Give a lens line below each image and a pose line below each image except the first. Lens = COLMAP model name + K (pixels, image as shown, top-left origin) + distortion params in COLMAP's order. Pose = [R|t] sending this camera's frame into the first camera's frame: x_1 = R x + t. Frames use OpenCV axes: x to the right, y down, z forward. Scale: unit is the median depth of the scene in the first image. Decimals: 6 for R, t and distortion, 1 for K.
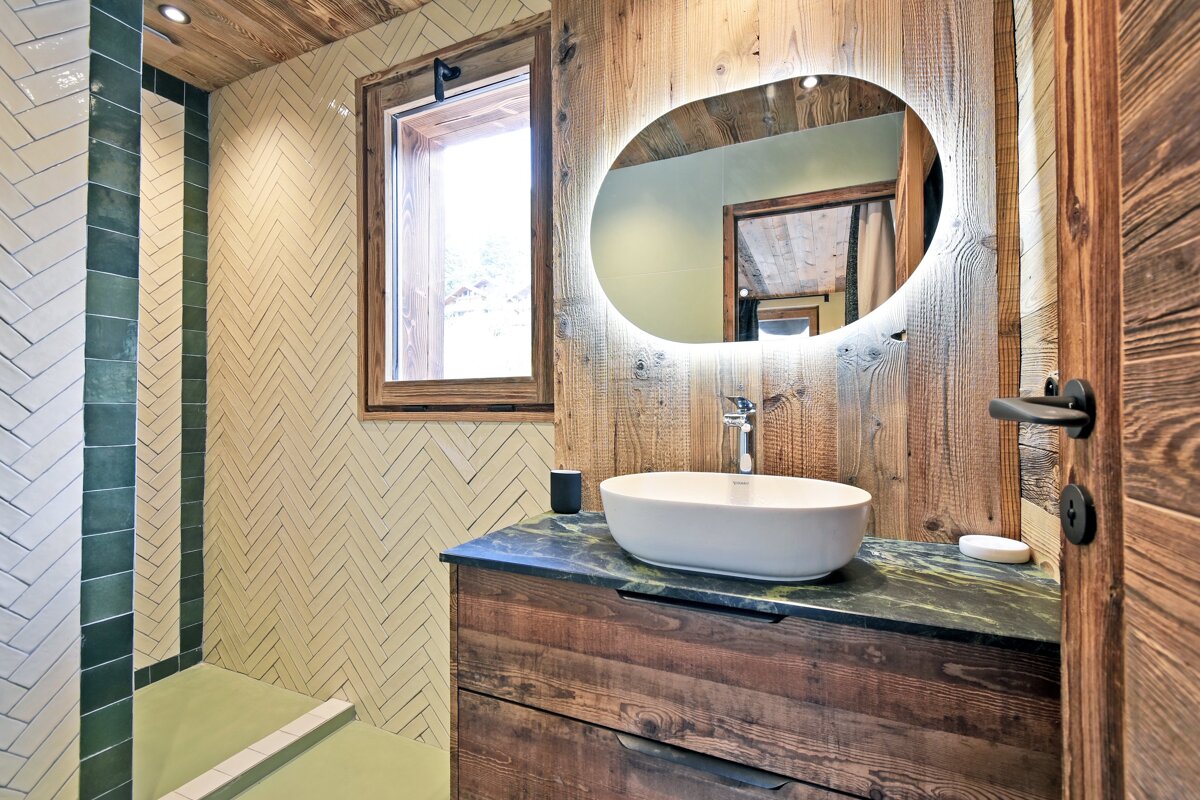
lens RADIAL K [[523.0, 0, 600.0], [0, 523.0, 400.0], [0, 0, 1]] dist [0.014509, -0.008846]
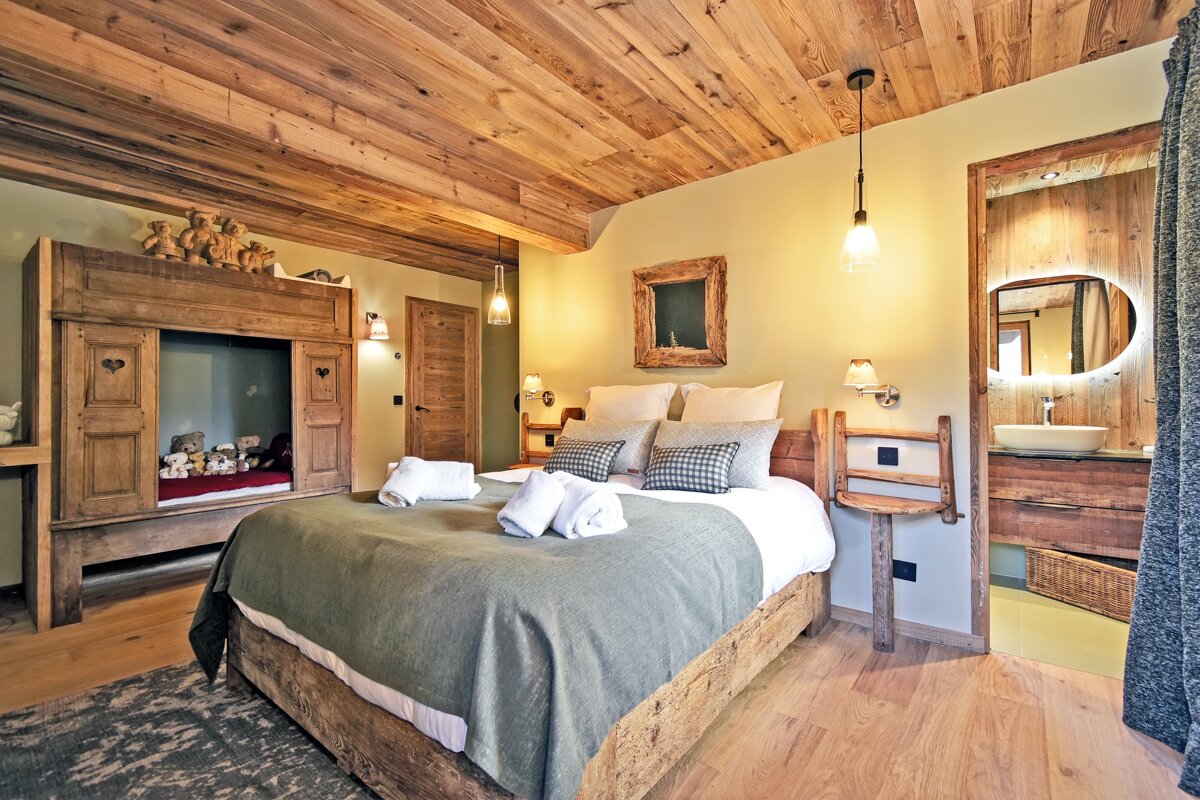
lens RADIAL K [[523.0, 0, 600.0], [0, 523.0, 400.0], [0, 0, 1]] dist [0.014509, -0.008846]
pose [[0.972073, -0.006440, -0.234592, -1.408638], [0.008980, 0.999912, 0.009761, -0.039226], [0.234508, -0.011595, 0.972045, -2.295061]]
